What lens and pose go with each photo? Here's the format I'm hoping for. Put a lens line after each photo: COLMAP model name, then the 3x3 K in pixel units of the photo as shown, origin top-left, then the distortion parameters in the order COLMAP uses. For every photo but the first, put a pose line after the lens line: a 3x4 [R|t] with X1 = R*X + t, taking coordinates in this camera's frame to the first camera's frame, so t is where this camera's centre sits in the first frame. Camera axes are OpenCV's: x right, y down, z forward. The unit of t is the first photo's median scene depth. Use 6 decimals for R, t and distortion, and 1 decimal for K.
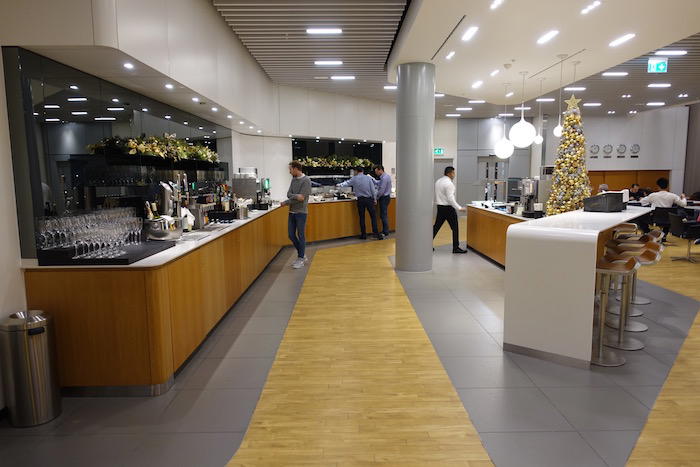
lens RADIAL K [[482.4, 0, 350.0], [0, 482.4, 233.5], [0, 0, 1]] dist [0.000296, 0.000318]
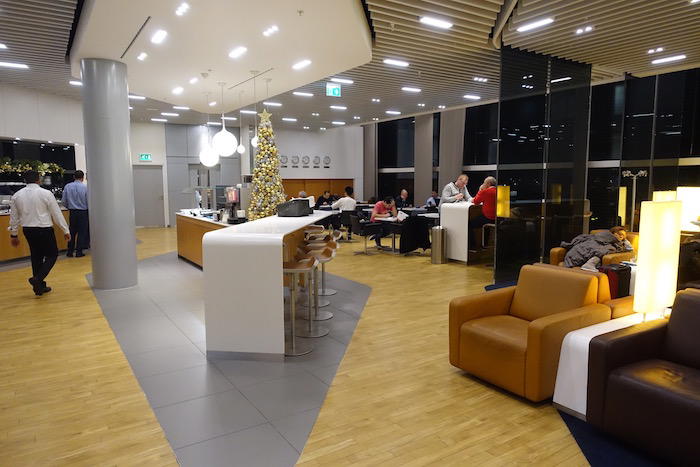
lens RADIAL K [[482.4, 0, 350.0], [0, 482.4, 233.5], [0, 0, 1]] dist [0.000296, 0.000318]
pose [[0.844573, -0.052596, 0.532850, 0.033171], [0.060655, 0.998156, 0.002386, -0.000308], [-0.531993, 0.030305, 0.846206, -0.007556]]
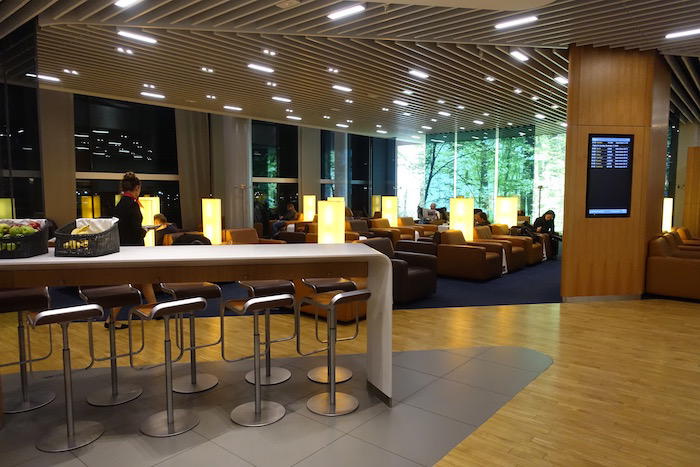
lens RADIAL K [[482.4, 0, 350.0], [0, 482.4, 233.5], [0, 0, 1]] dist [0.000296, 0.000318]
pose [[-0.758259, -0.051073, 0.649950, -0.097057], [0.082770, 0.981319, 0.173675, -0.131153], [-0.646678, 0.185487, -0.739866, 1.096053]]
